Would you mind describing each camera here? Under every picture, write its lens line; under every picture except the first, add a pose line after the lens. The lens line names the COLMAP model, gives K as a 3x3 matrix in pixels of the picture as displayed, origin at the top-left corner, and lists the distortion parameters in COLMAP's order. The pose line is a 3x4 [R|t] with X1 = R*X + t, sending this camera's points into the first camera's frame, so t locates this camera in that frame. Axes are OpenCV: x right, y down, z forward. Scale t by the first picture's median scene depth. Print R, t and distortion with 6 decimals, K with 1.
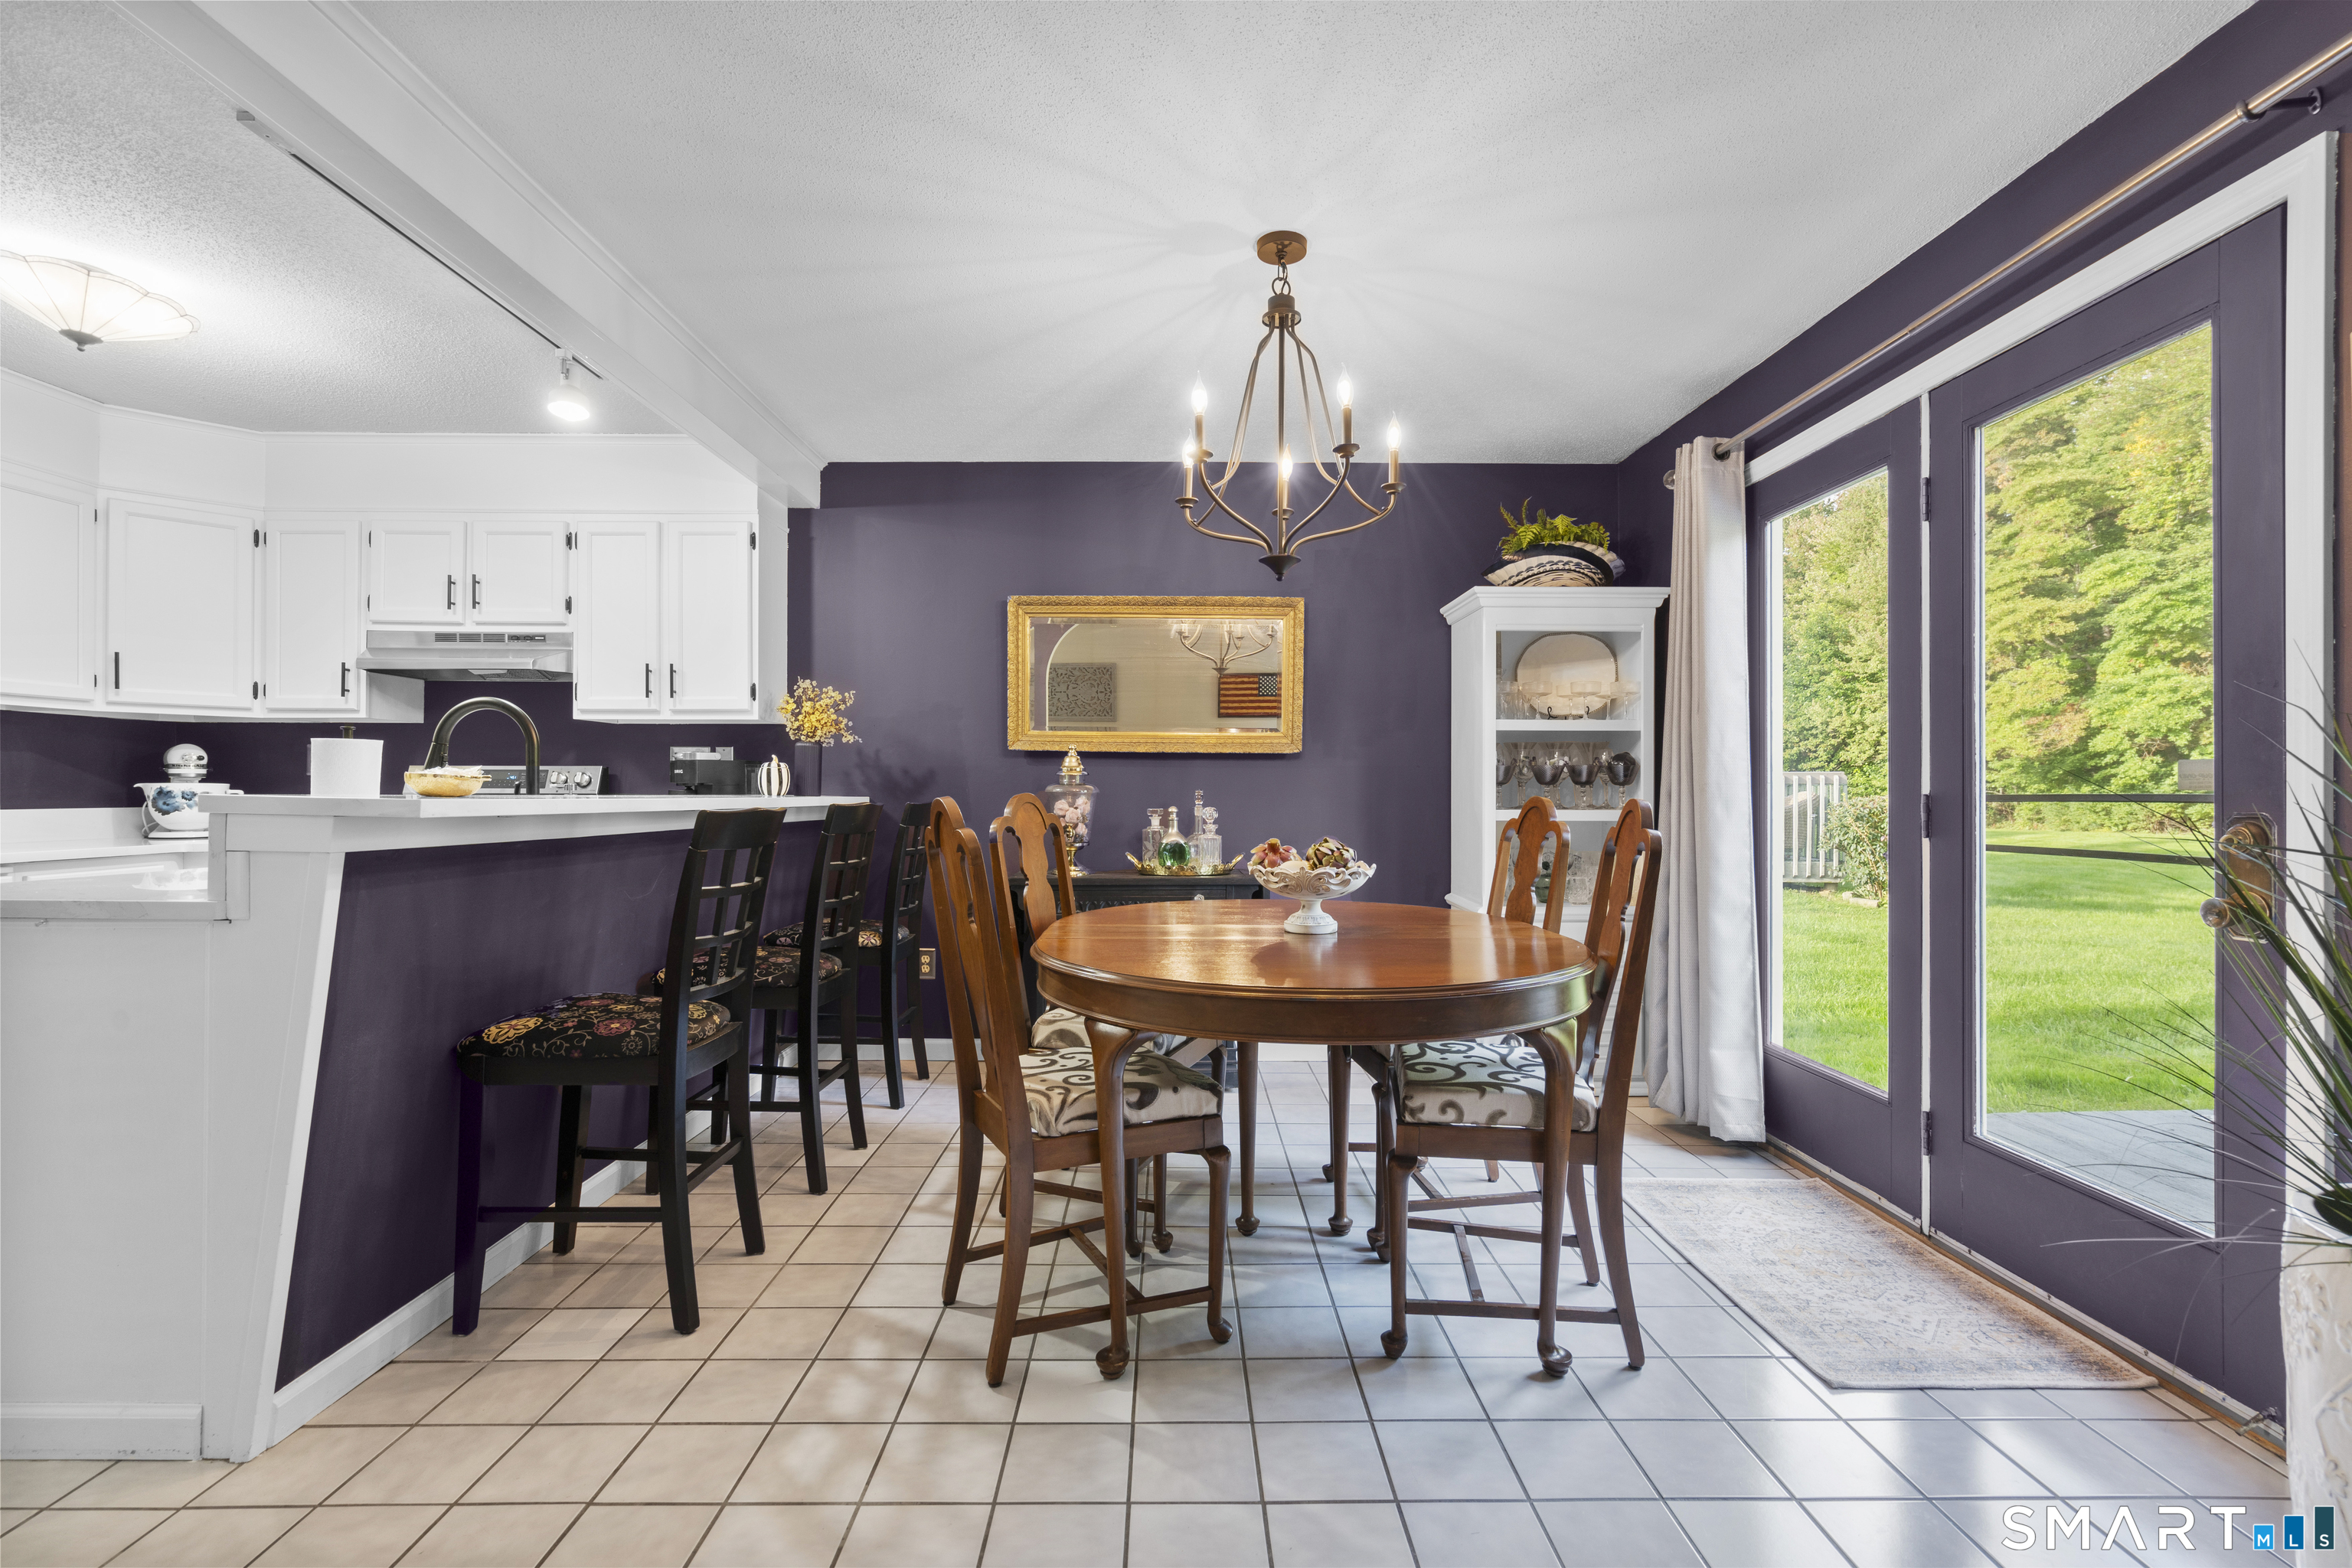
lens RADIAL K [[1068.6, 0, 1179.4], [0, 1068.6, 790.3], [0, 0, 1]] dist [-0.003034, 0.004186]
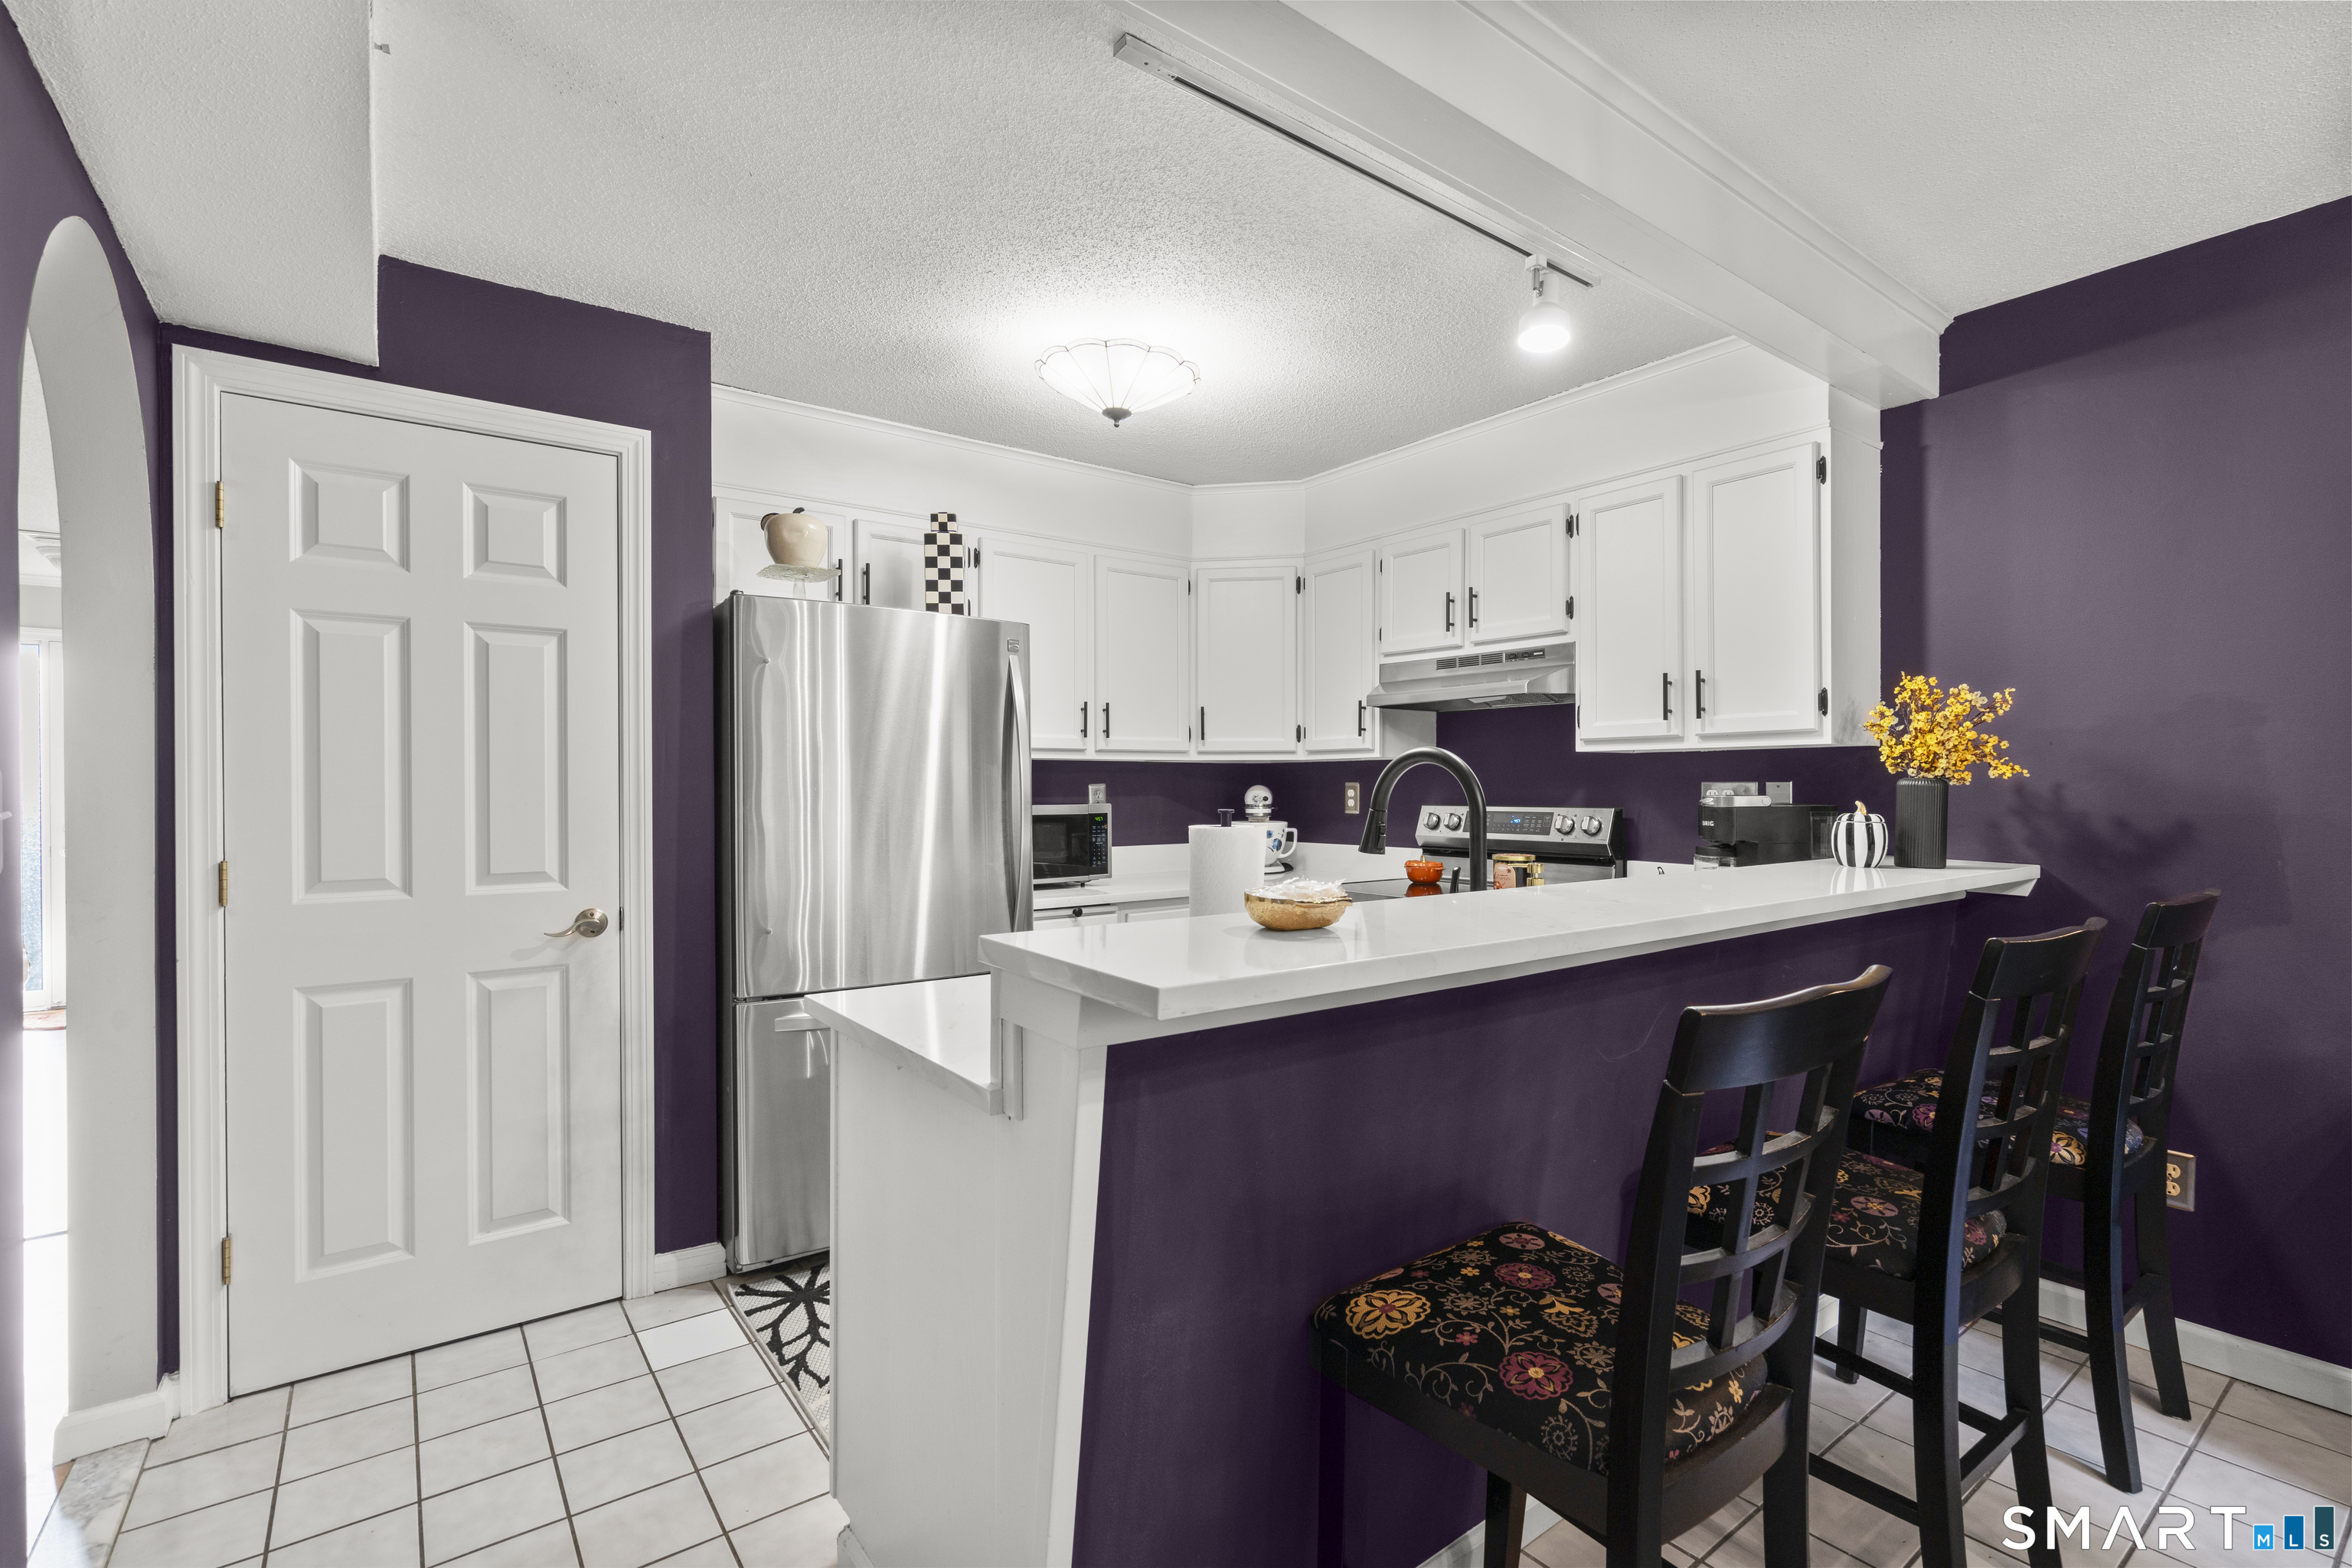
lens RADIAL K [[1068.6, 0, 1179.4], [0, 1068.6, 790.3], [0, 0, 1]] dist [-0.003034, 0.004186]
pose [[0.598740, -0.002194, -0.800941, -0.112357], [0.005976, 0.999981, 0.001729, -0.041579], [0.800921, -0.005822, 0.598741, 0.295131]]
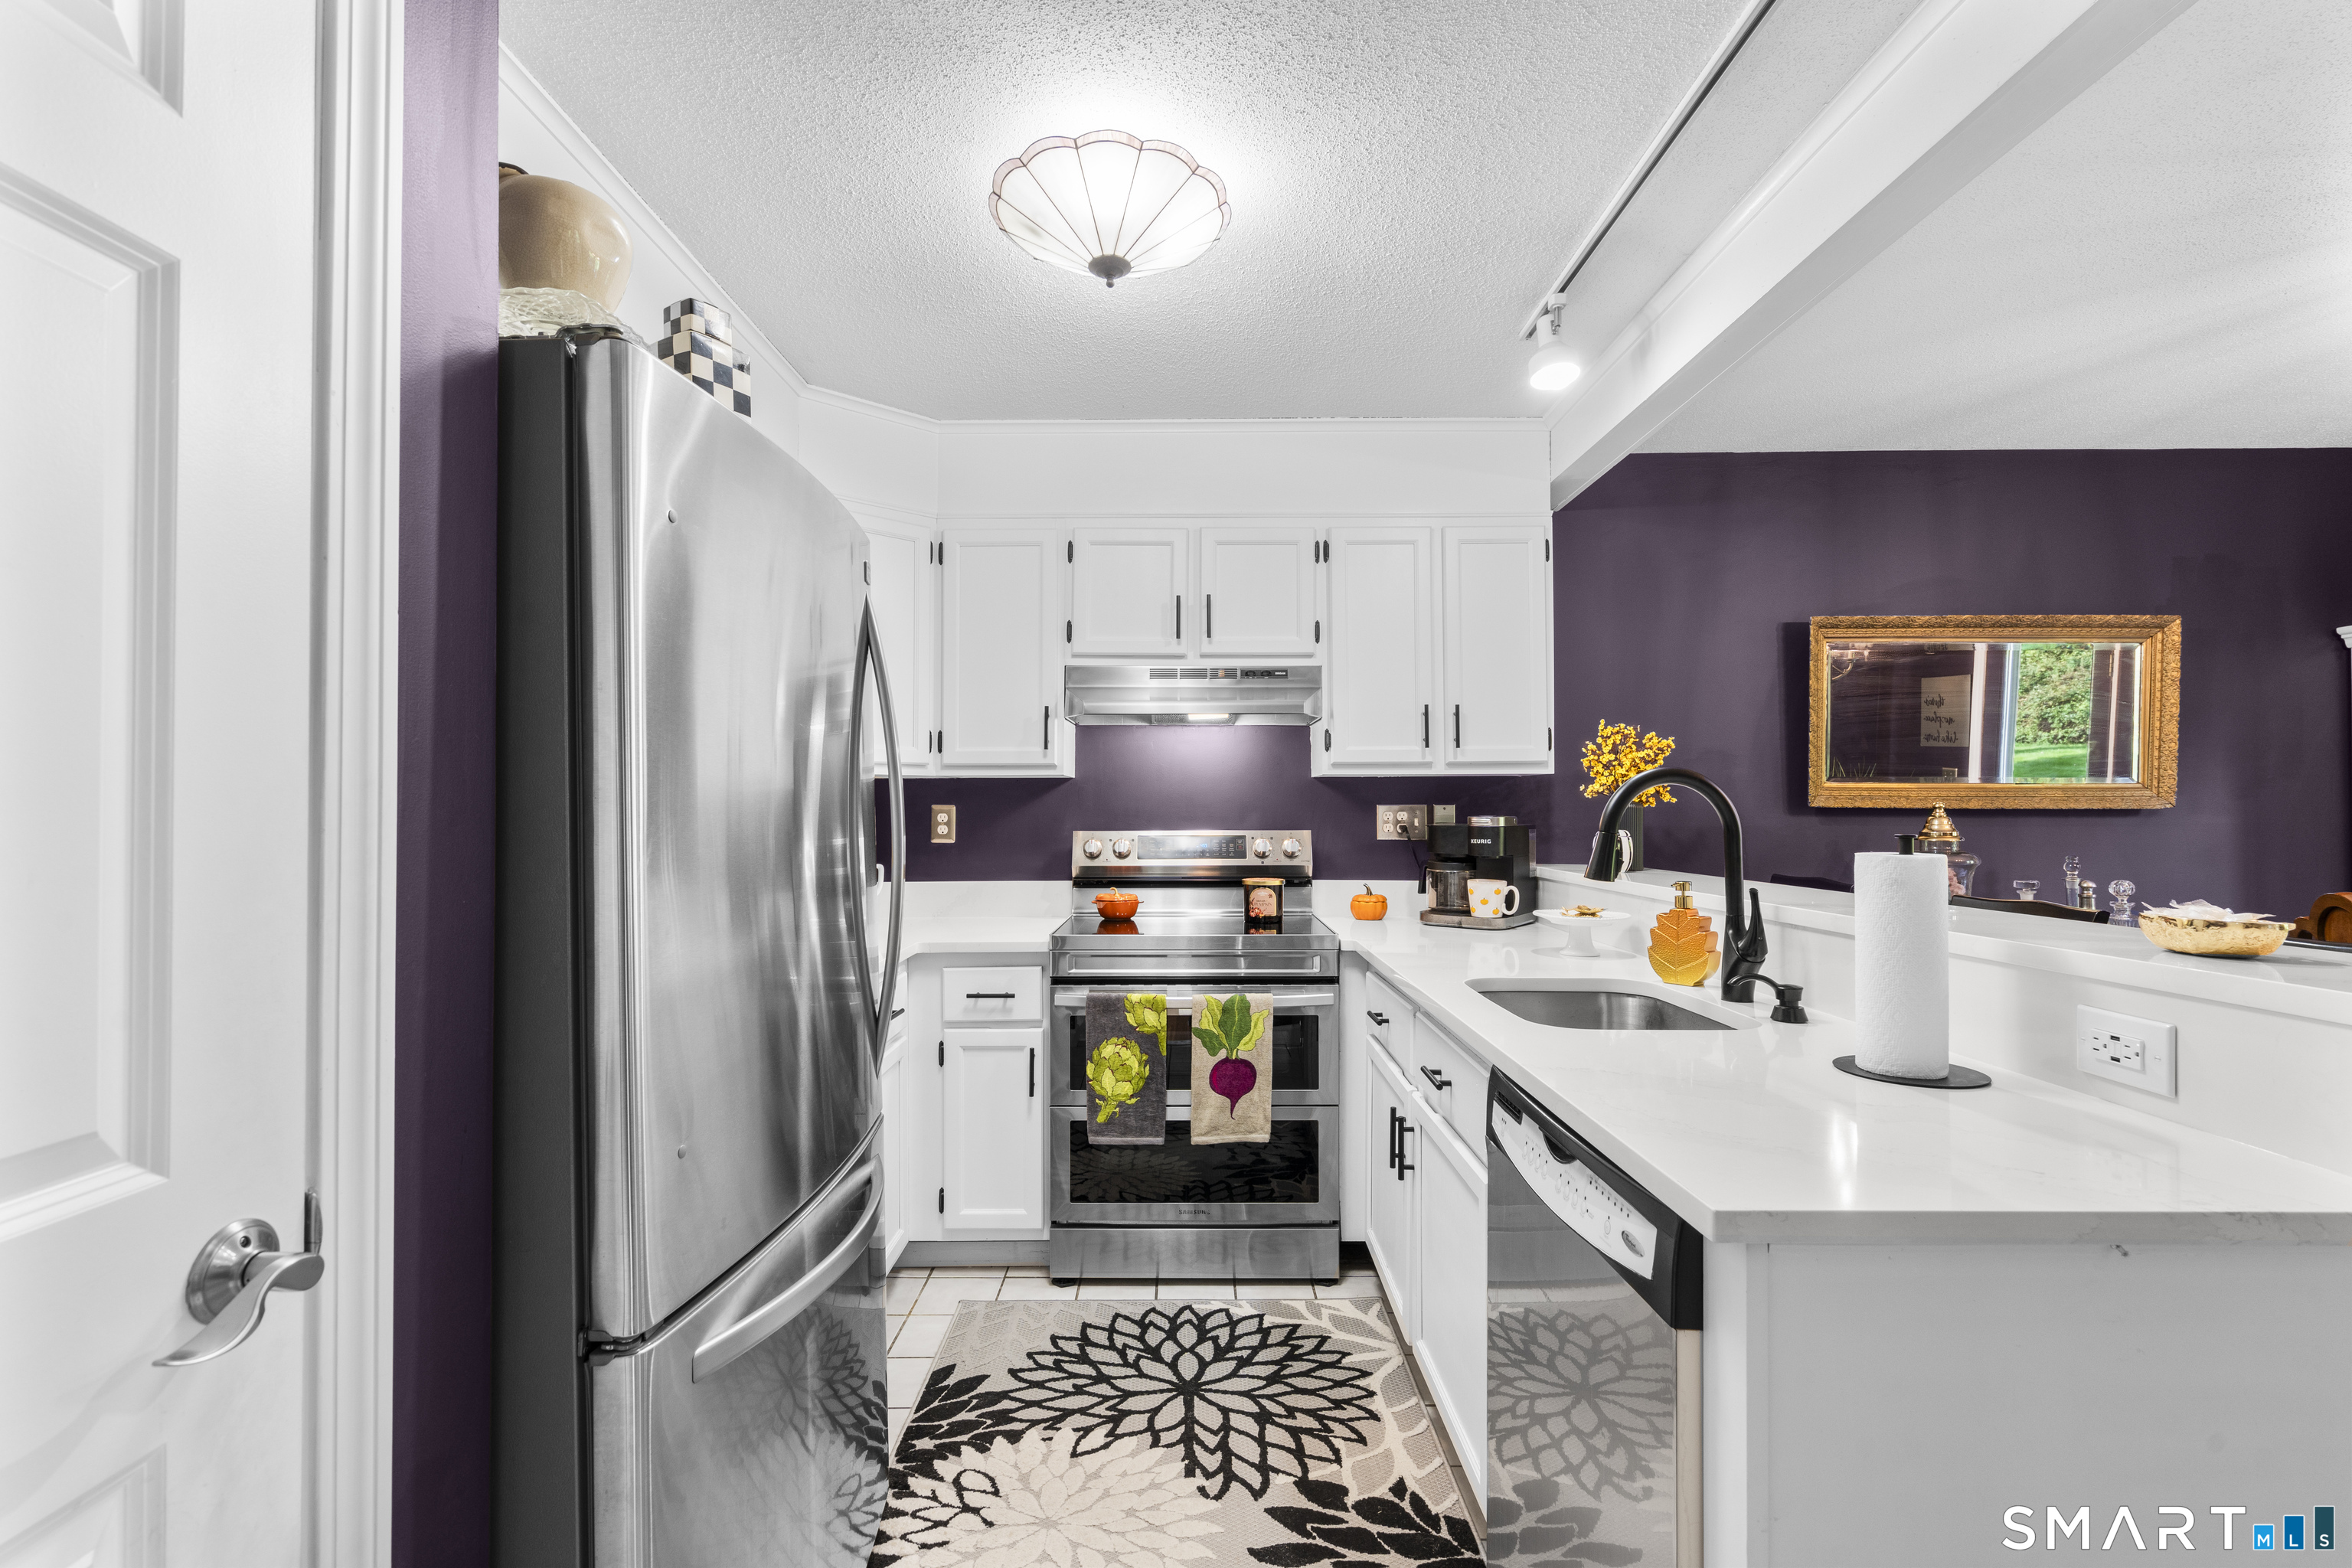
lens RADIAL K [[1063.3, 0, 1182.9], [0, 1063.3, 793.4], [0, 0, 1]] dist [-0.003825, -0.000614]
pose [[0.999967, -0.007554, -0.003143, -0.673534], [0.007520, 0.999912, -0.010937, -0.044788], [0.003225, 0.010913, 0.999935, 0.205862]]
